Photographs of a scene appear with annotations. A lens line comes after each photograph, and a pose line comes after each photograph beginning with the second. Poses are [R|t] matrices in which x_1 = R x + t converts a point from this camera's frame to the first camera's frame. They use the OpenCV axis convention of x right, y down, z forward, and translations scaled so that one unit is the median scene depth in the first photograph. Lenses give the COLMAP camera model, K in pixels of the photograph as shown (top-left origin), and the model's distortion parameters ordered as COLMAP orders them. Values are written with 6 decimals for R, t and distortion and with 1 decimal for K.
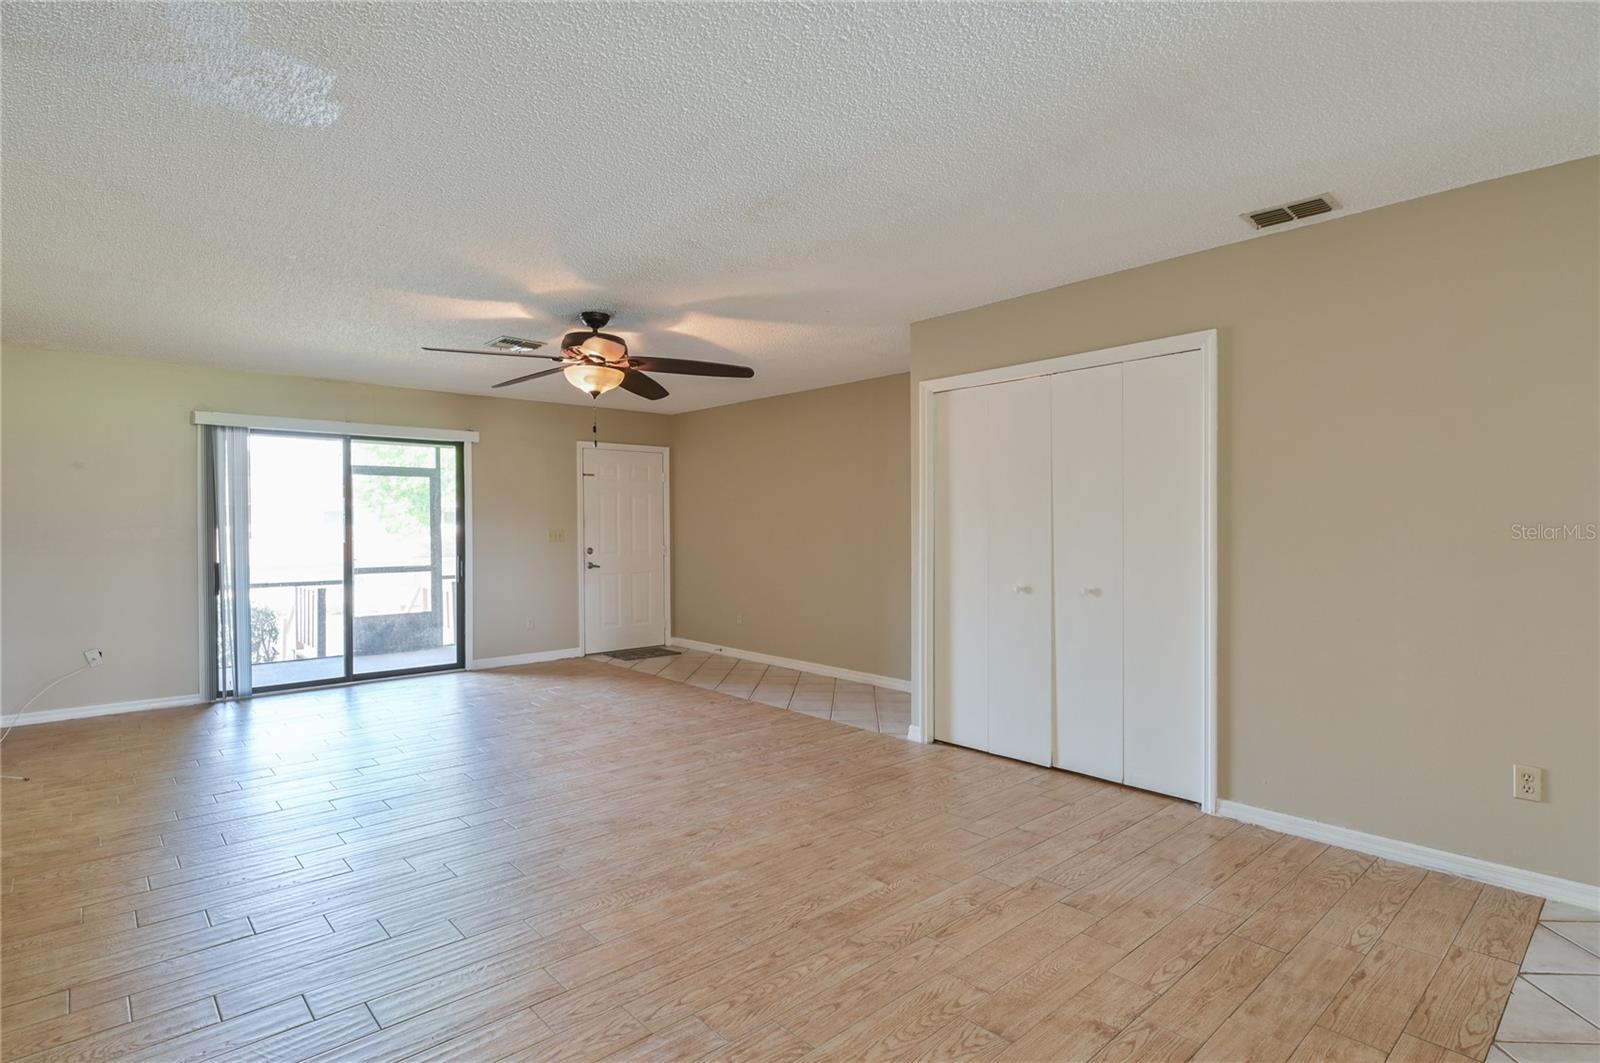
lens RADIAL K [[806.5, 0, 796.1], [0, 806.5, 528.9], [0, 0, 1]] dist [0.000773, -0.001997]
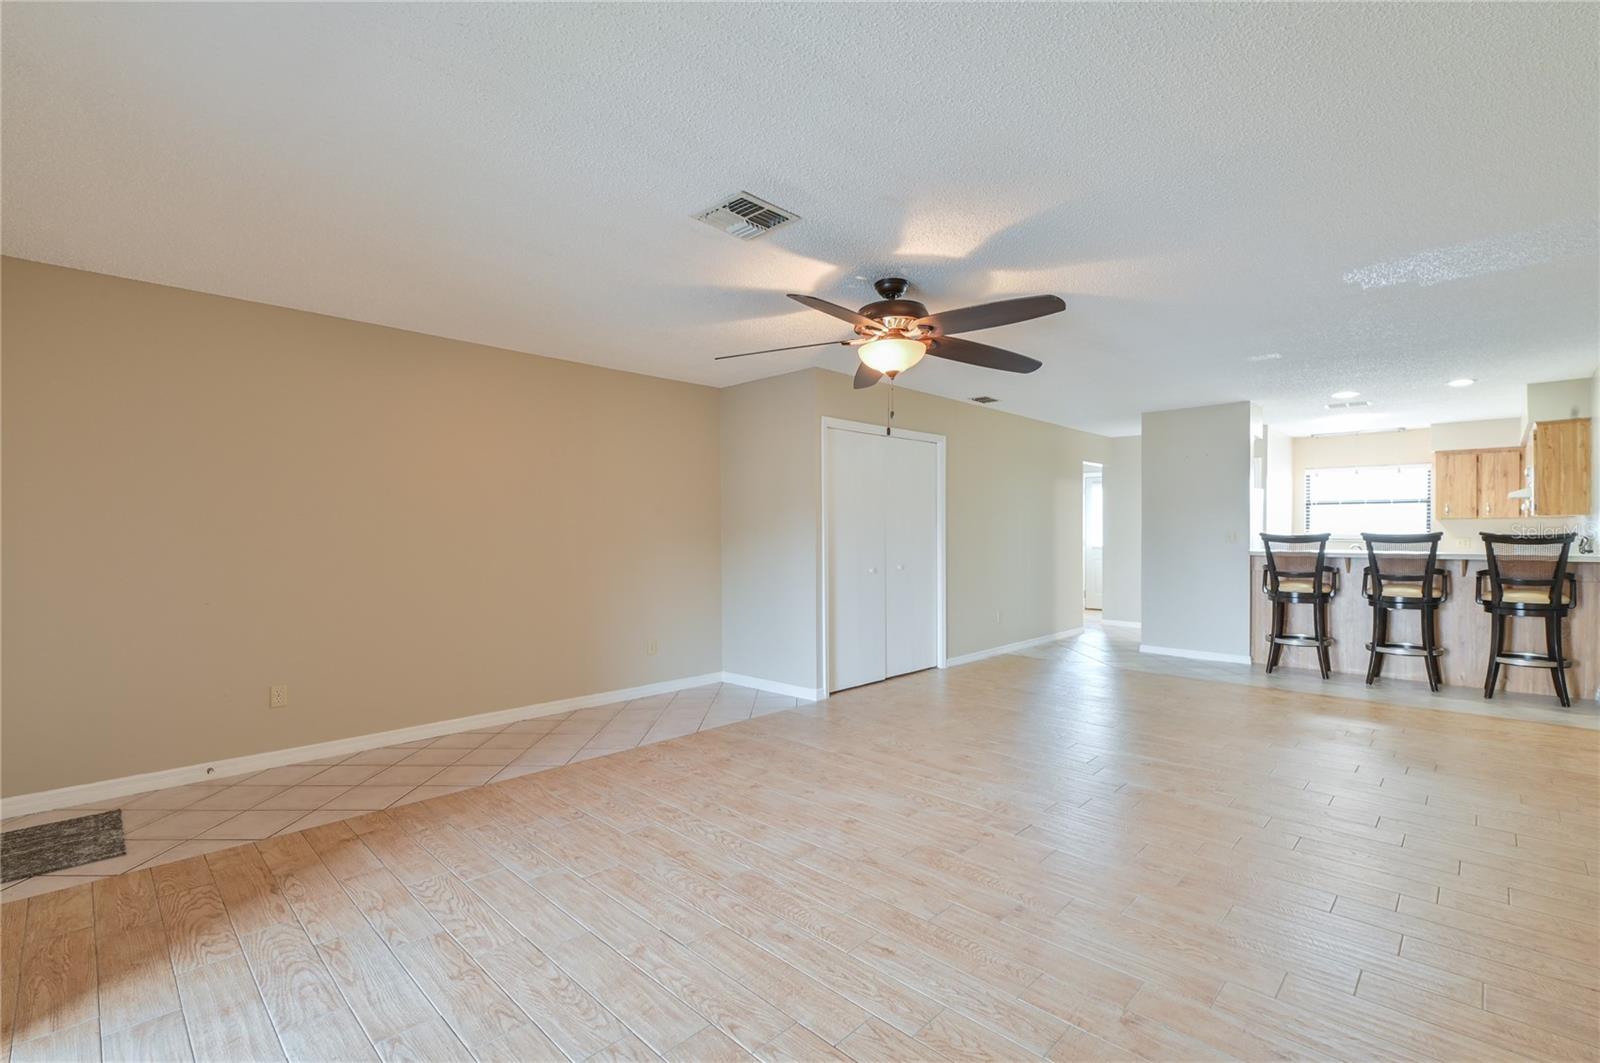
lens RADIAL K [[710.1, 0, 807.5], [0, 710.1, 527.0], [0, 0, 1]] dist [-0.000403, -0.000339]
pose [[-0.068348, 0.011527, 0.997595, -0.943728], [0.014699, 0.999836, -0.010545, 0.003016], [-0.997553, 0.013943, -0.068506, 1.069698]]
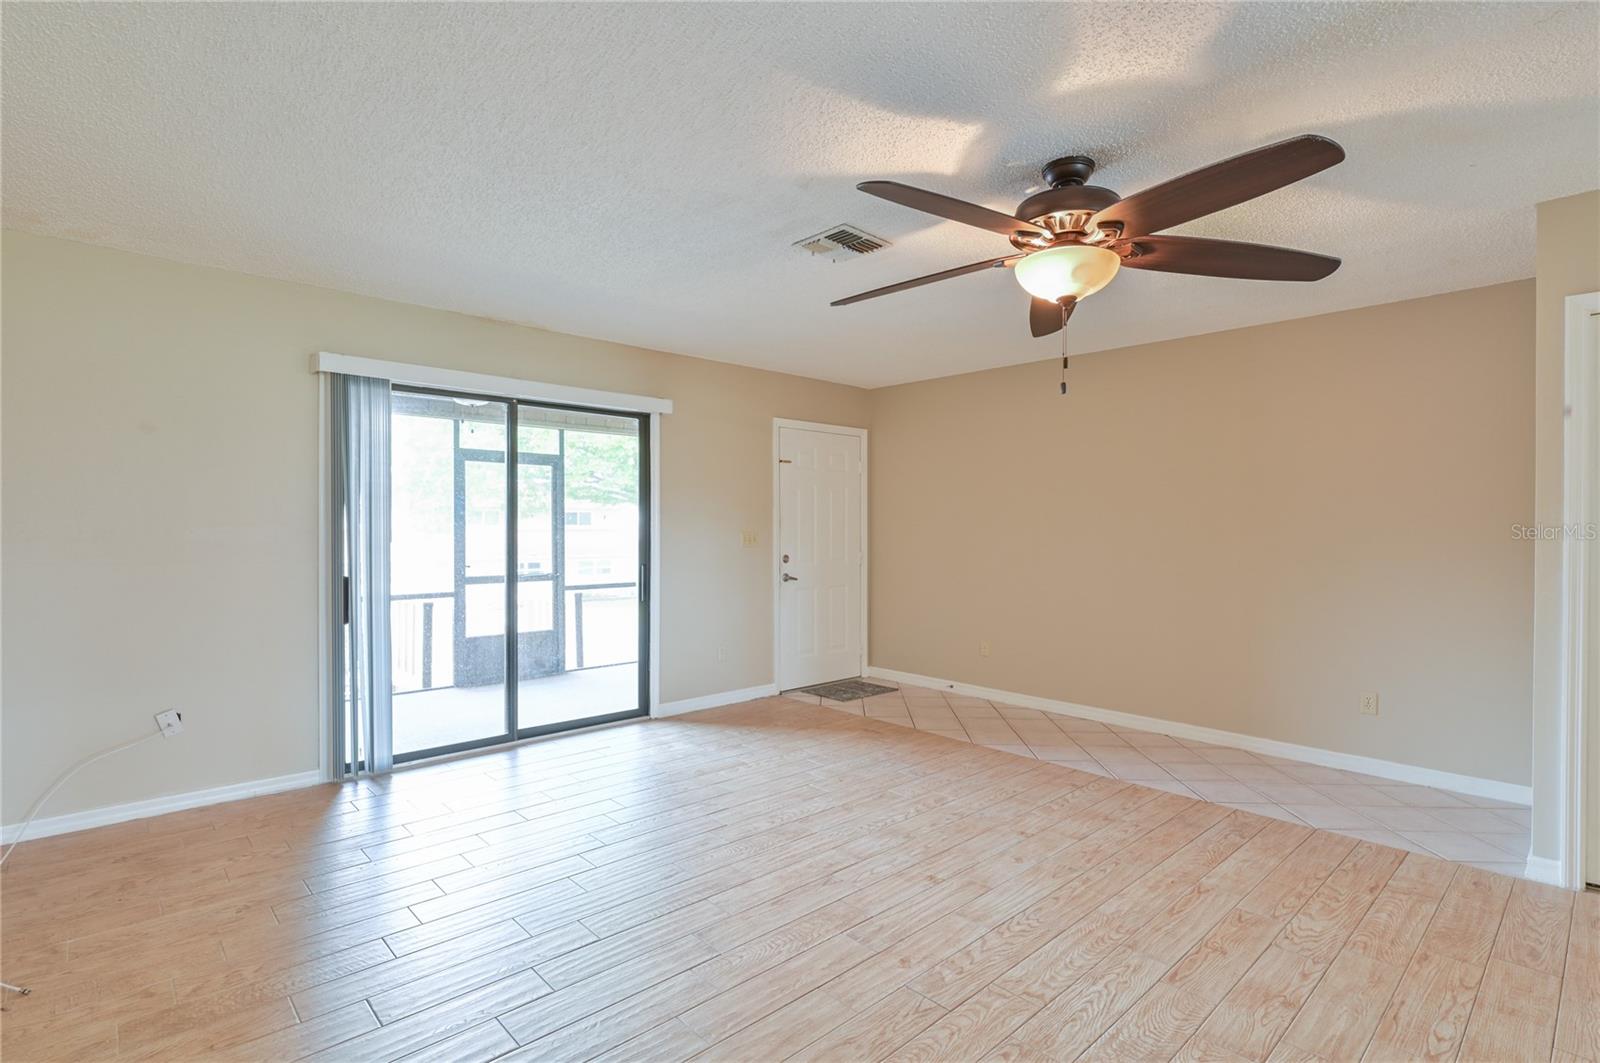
lens RADIAL K [[772.2, 0, 801.6], [0, 772.2, 532.9], [0, 0, 1]] dist [-0.010272, 0.000954]
pose [[0.999858, 0.006663, 0.015452, -0.254426], [-0.006698, 0.999975, 0.002224, 0.000416], [-0.015437, -0.002327, 0.999878, 0.254946]]
